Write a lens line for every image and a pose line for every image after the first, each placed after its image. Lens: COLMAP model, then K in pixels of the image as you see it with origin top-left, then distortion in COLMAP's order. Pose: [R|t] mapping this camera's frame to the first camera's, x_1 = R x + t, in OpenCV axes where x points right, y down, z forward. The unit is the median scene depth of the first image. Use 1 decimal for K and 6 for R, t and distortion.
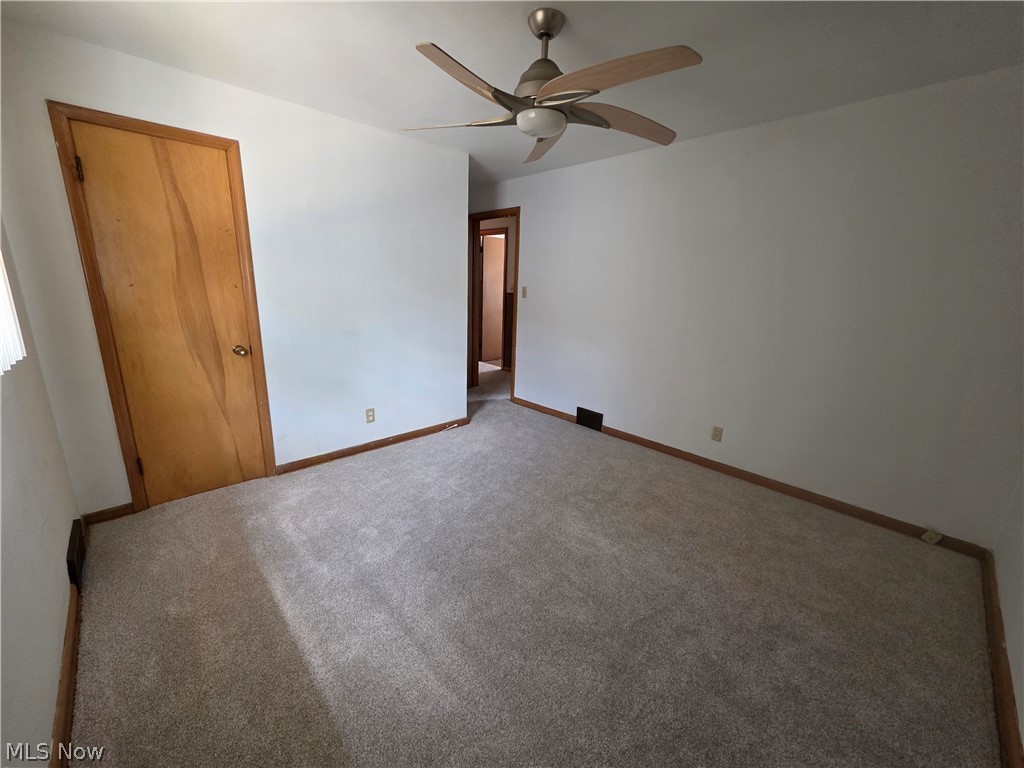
lens RADIAL K [[407.8, 0, 506.9], [0, 407.8, 377.7], [0, 0, 1]] dist [-0.001180, 0.001142]
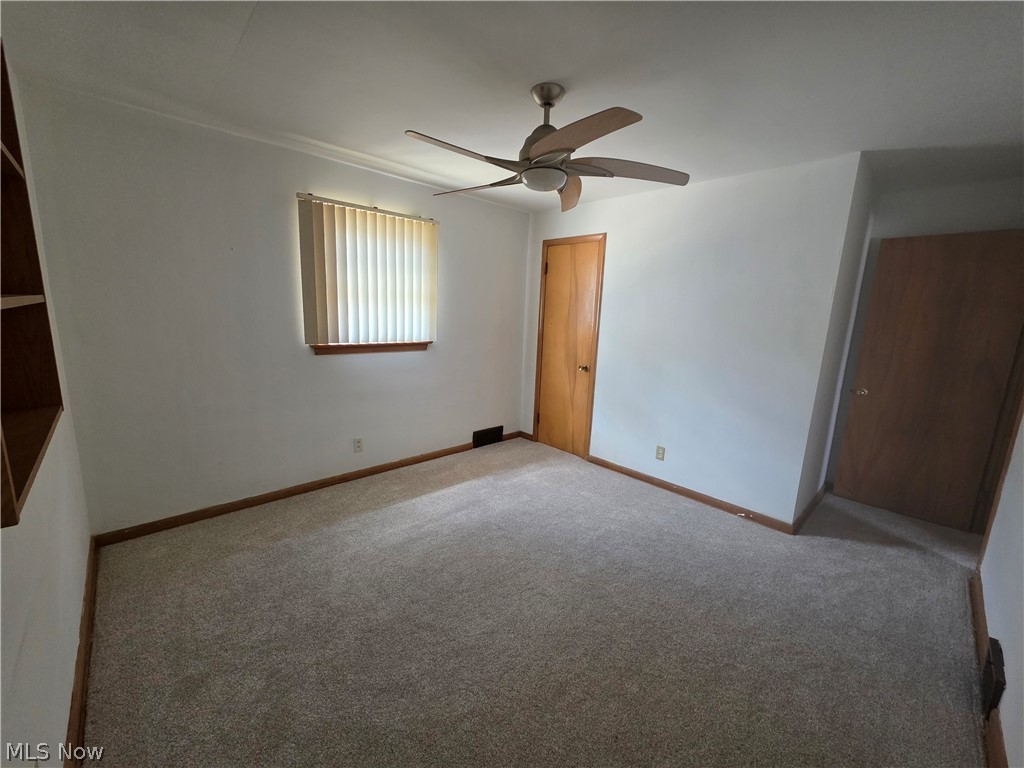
lens RADIAL K [[407.8, 0, 507.4], [0, 407.8, 383.2], [0, 0, 1]] dist [-0.001180, 0.001142]
pose [[0.009144, 0.163696, -0.986469, 0.855062], [-0.267502, 0.950956, 0.155323, -0.174568], [0.963514, 0.262462, 0.052485, 0.667435]]
